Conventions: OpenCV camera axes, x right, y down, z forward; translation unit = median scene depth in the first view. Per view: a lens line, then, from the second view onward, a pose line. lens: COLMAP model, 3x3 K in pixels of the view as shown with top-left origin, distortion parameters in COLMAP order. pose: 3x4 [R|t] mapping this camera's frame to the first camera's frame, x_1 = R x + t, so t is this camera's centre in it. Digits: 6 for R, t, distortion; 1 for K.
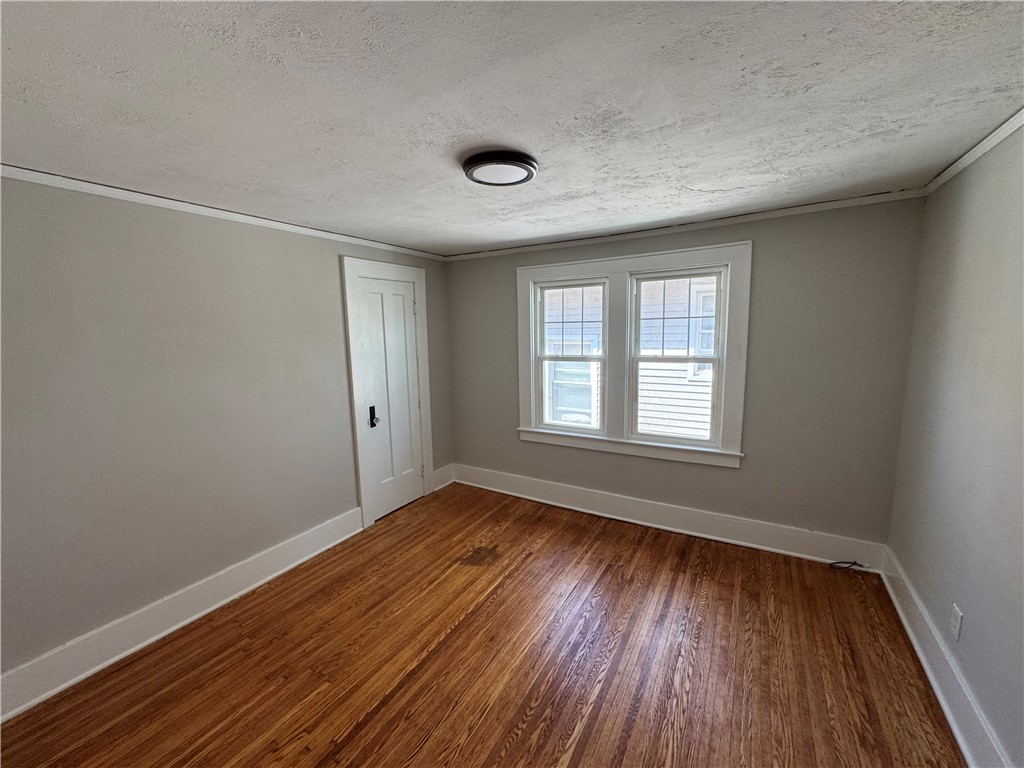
lens RADIAL K [[408.0, 0, 513.1], [0, 408.0, 383.4], [0, 0, 1]] dist [-0.001902, 0.000239]
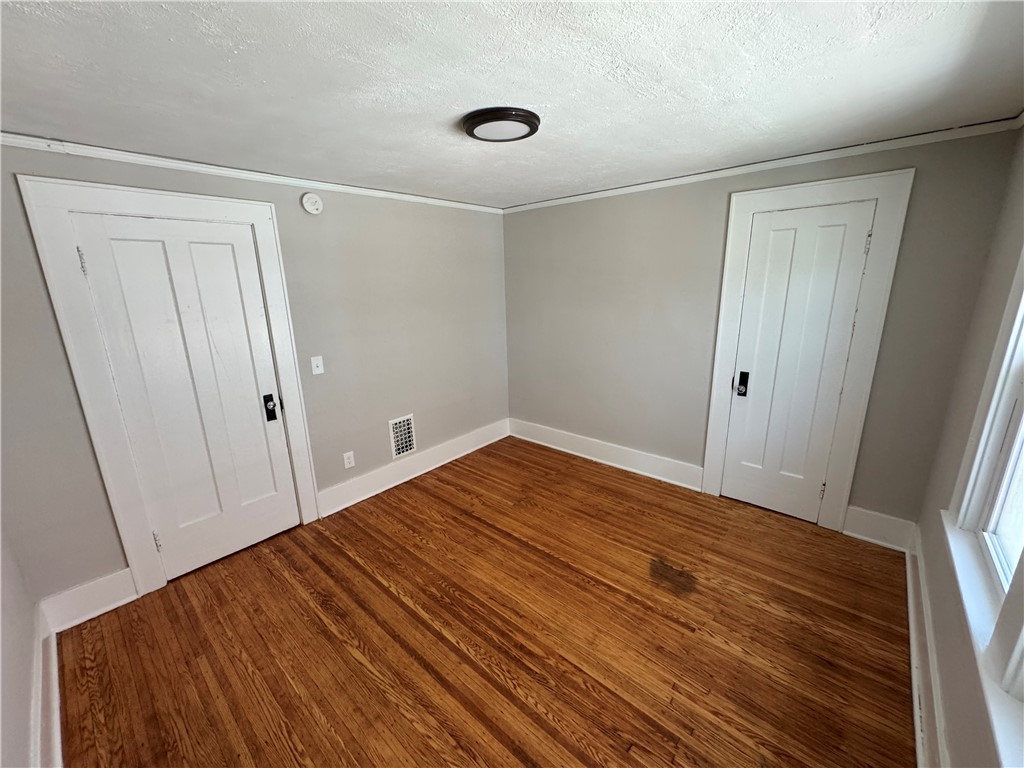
lens RADIAL K [[408.0, 0, 513.1], [0, 408.0, 383.4], [0, 0, 1]] dist [-0.001902, 0.000239]
pose [[-0.182101, 0.270187, -0.945430, 0.728300], [-0.102957, 0.950982, 0.291605, -0.157204], [0.977875, 0.150440, -0.145357, 0.875006]]
